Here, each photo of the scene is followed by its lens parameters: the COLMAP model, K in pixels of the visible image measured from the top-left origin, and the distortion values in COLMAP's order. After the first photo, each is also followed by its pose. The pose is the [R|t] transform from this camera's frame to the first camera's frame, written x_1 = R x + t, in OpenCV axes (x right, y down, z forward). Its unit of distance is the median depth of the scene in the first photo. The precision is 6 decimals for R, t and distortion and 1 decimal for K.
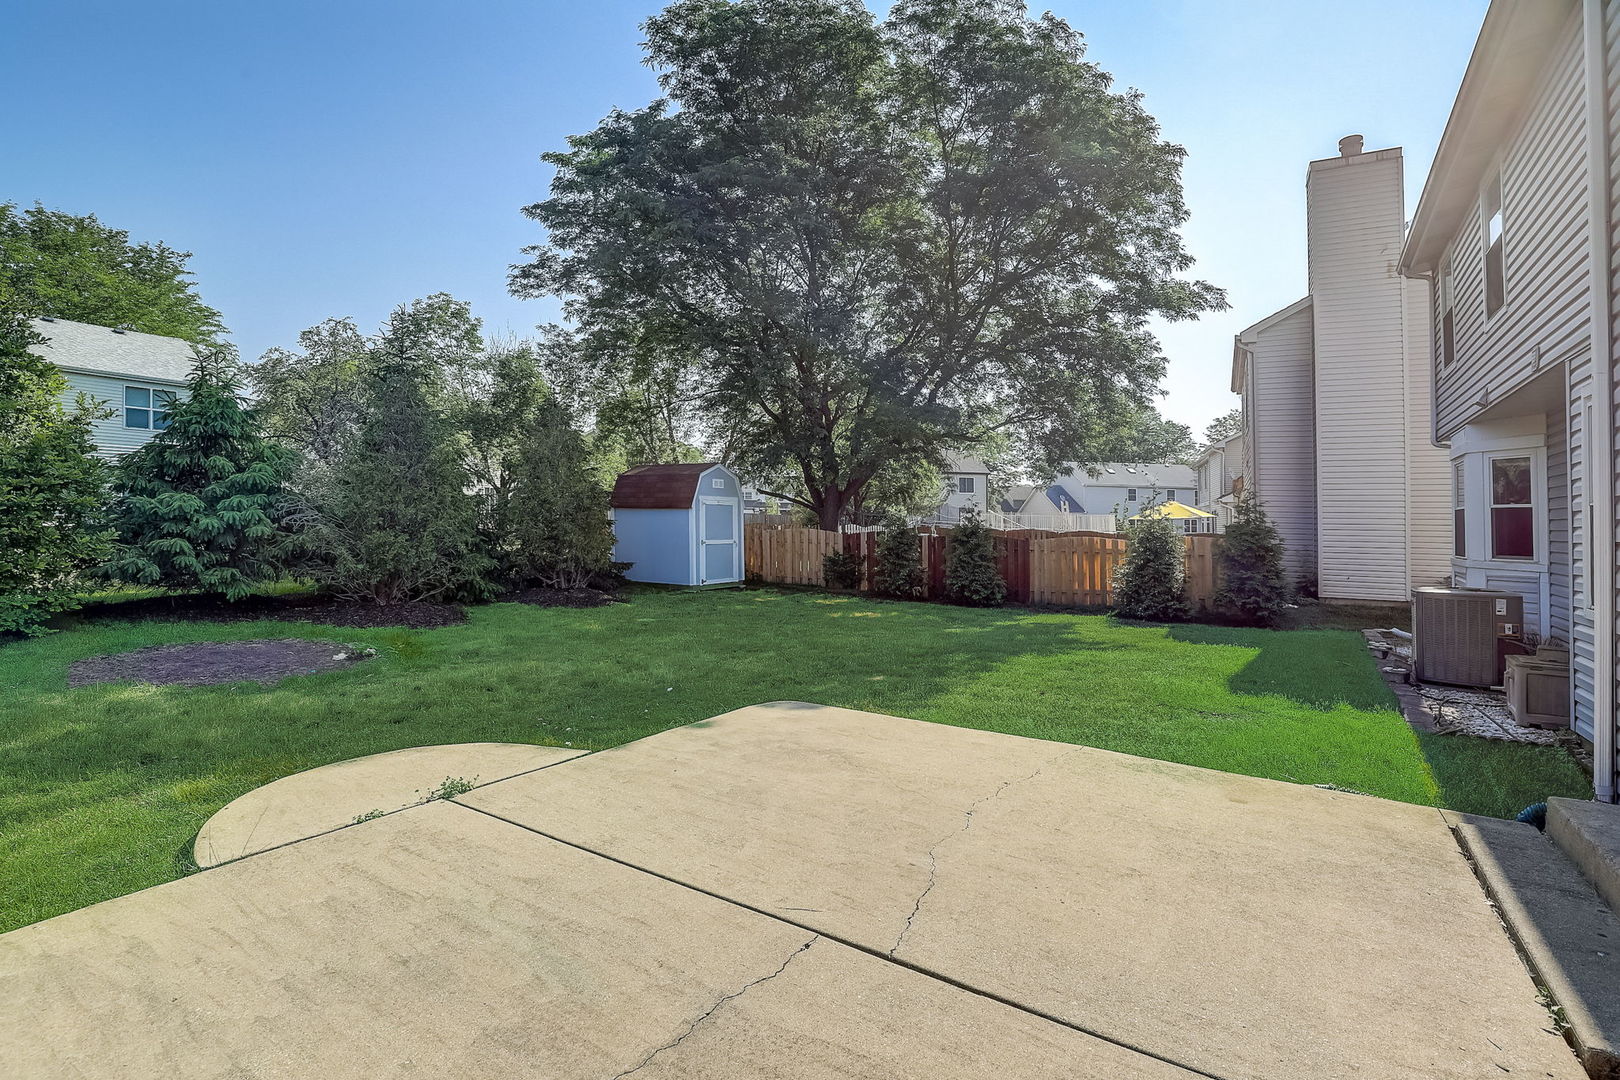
lens RADIAL K [[715.1, 0, 810.2], [0, 715.1, 495.9], [0, 0, 1]] dist [-0.012825, 0.000206]
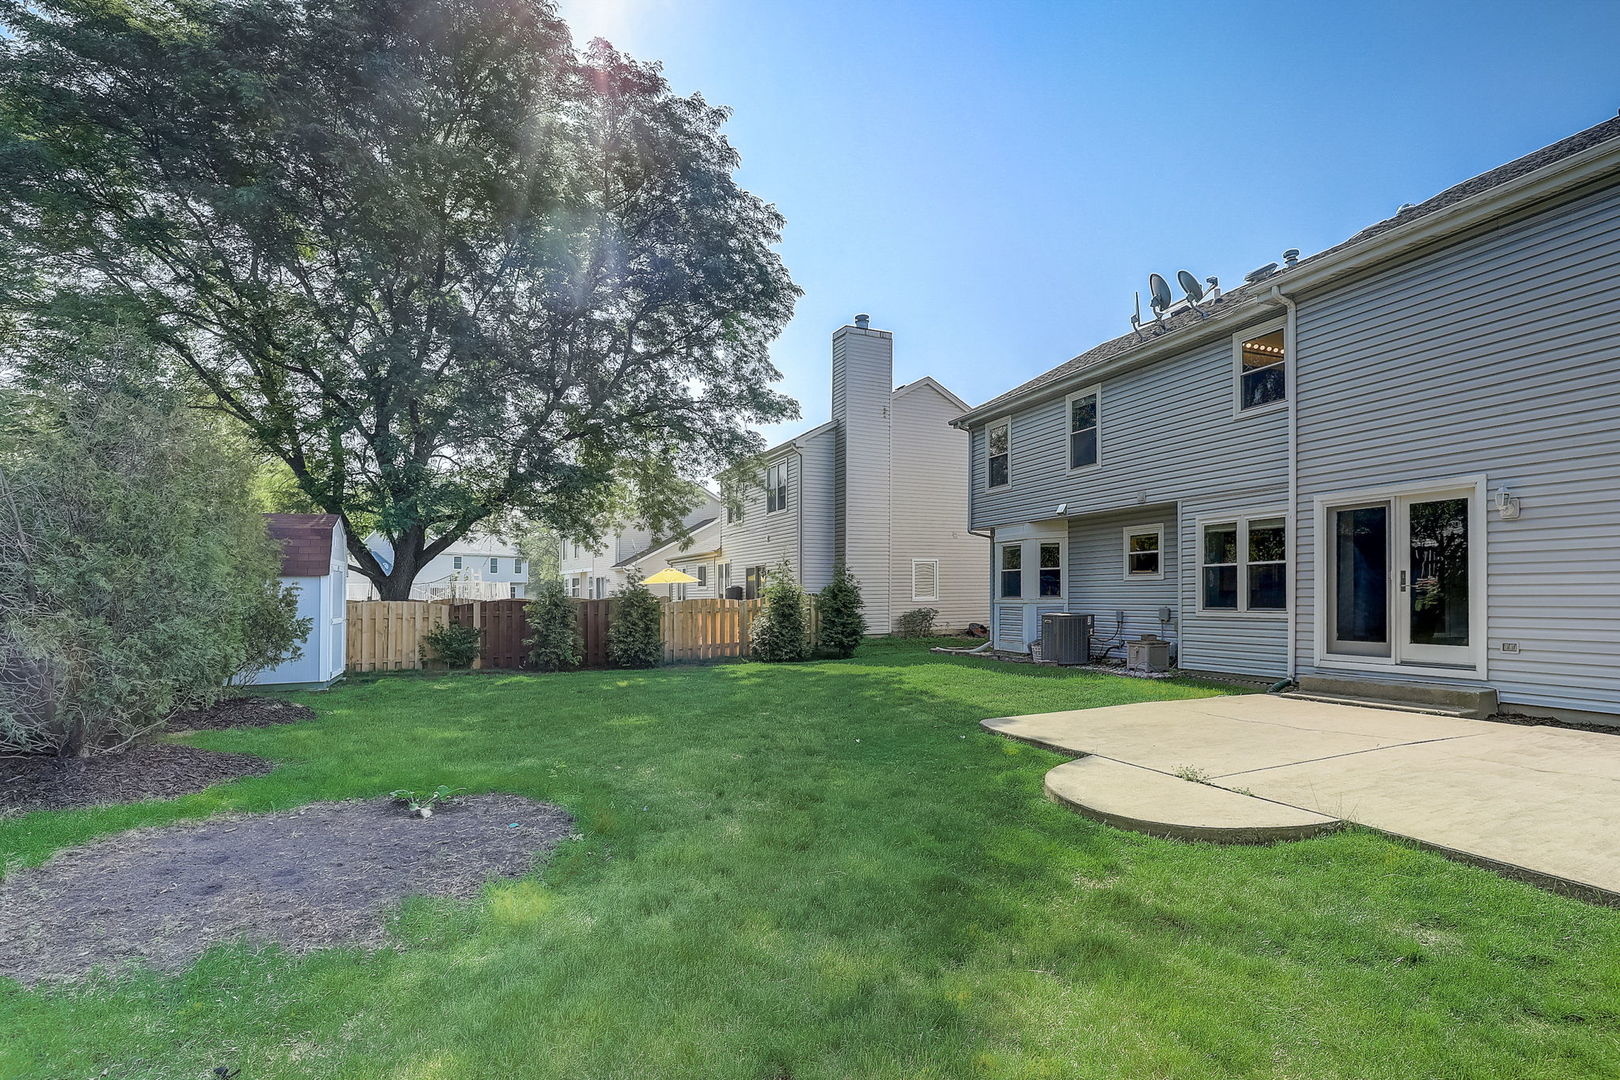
lens RADIAL K [[735.7, 0, 811.0], [0, 735.7, 570.5], [0, 0, 1]] dist [-0.021067, 0.000578]
pose [[0.590524, 0.000308, 0.807020, -0.482829], [-0.006860, 0.999966, 0.004638, 0.007036], [-0.806991, -0.008276, 0.590506, 0.184515]]
